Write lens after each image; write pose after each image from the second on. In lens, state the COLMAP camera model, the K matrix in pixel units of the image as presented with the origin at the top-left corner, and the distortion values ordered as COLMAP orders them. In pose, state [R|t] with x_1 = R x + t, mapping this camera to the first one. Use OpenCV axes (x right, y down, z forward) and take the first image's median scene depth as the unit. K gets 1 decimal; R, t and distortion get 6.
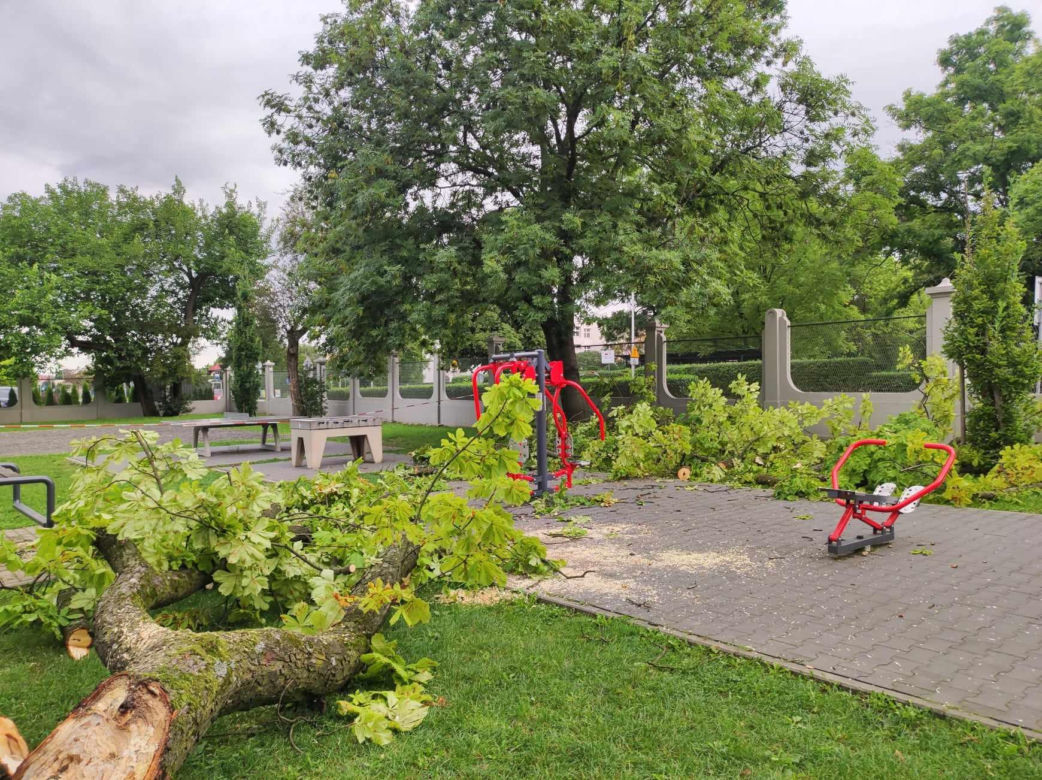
lens RADIAL K [[761.7, 0, 520.3], [0, 761.7, 386.7], [0, 0, 1]] dist [0.031507, -0.027037]
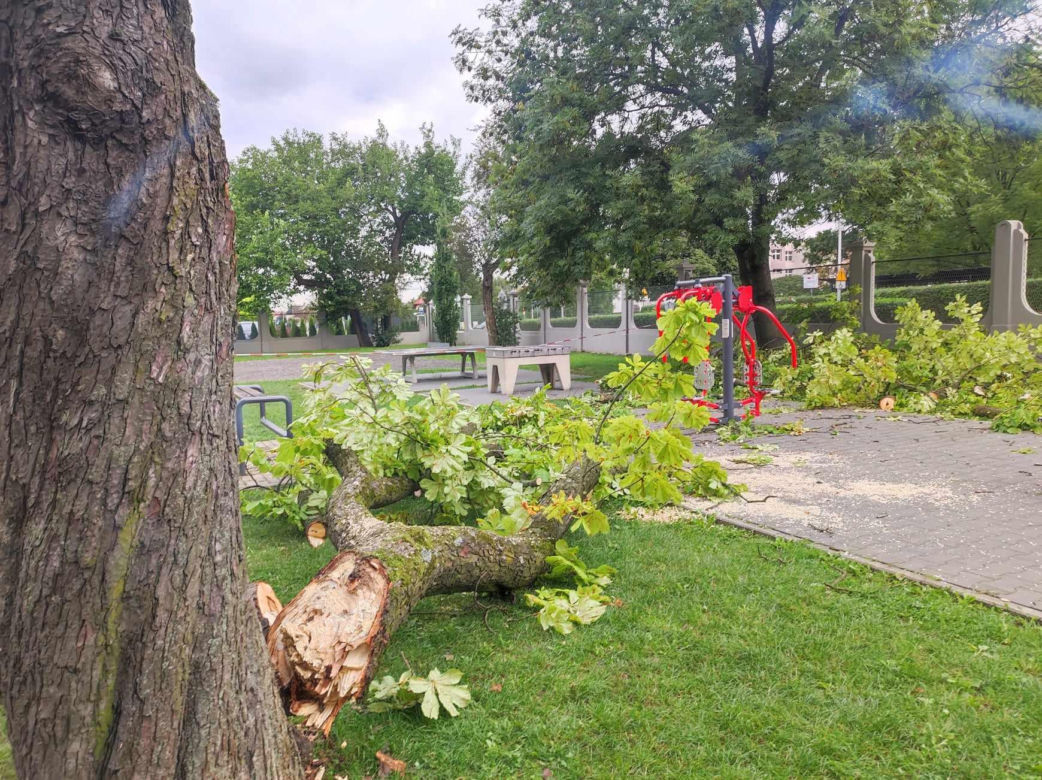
lens RADIAL K [[759.9, 0, 519.8], [0, 759.9, 385.4], [0, 0, 1]] dist [0.031973, -0.021201]
pose [[0.969027, 0.007668, -0.246836, 0.008791], [0.014554, 0.996007, 0.088075, 0.002075], [0.246526, -0.088940, 0.965047, -0.017441]]
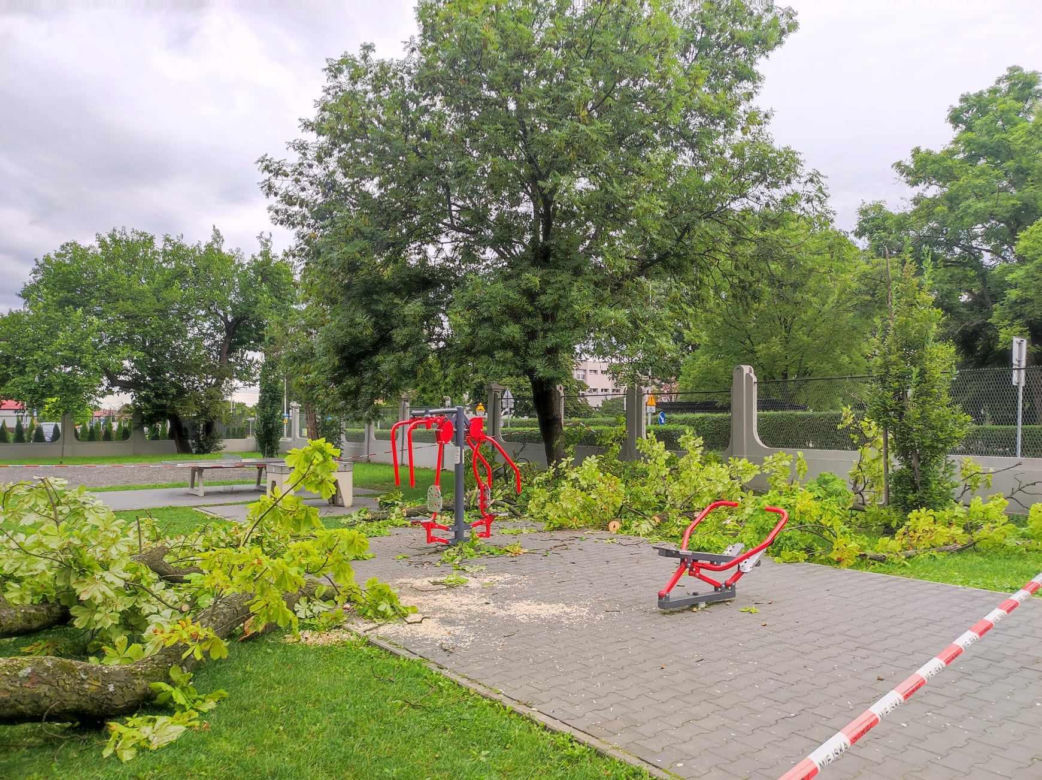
lens RADIAL K [[759.9, 0, 519.8], [0, 759.9, 385.4], [0, 0, 1]] dist [0.031973, -0.021201]
pose [[0.998012, 0.016900, -0.060719, 0.145114], [-0.020376, 0.998161, -0.057099, -0.015656], [0.059642, 0.058223, 0.996520, -0.051407]]
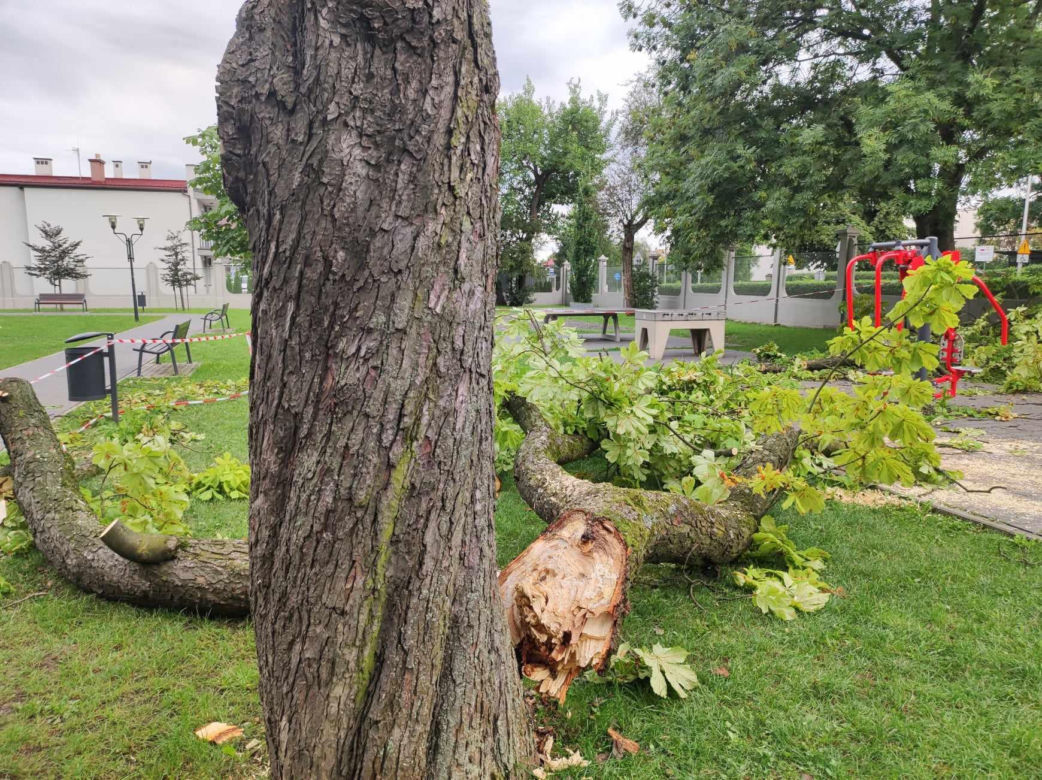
lens RADIAL K [[762.2, 0, 522.1], [0, 762.2, 382.4], [0, 0, 1]] dist [0.040127, -0.040851]
pose [[0.915672, 0.075271, -0.394815, -0.036299], [-0.024292, 0.990876, 0.132572, 0.008819], [0.401192, -0.111801, 0.909146, -0.008355]]
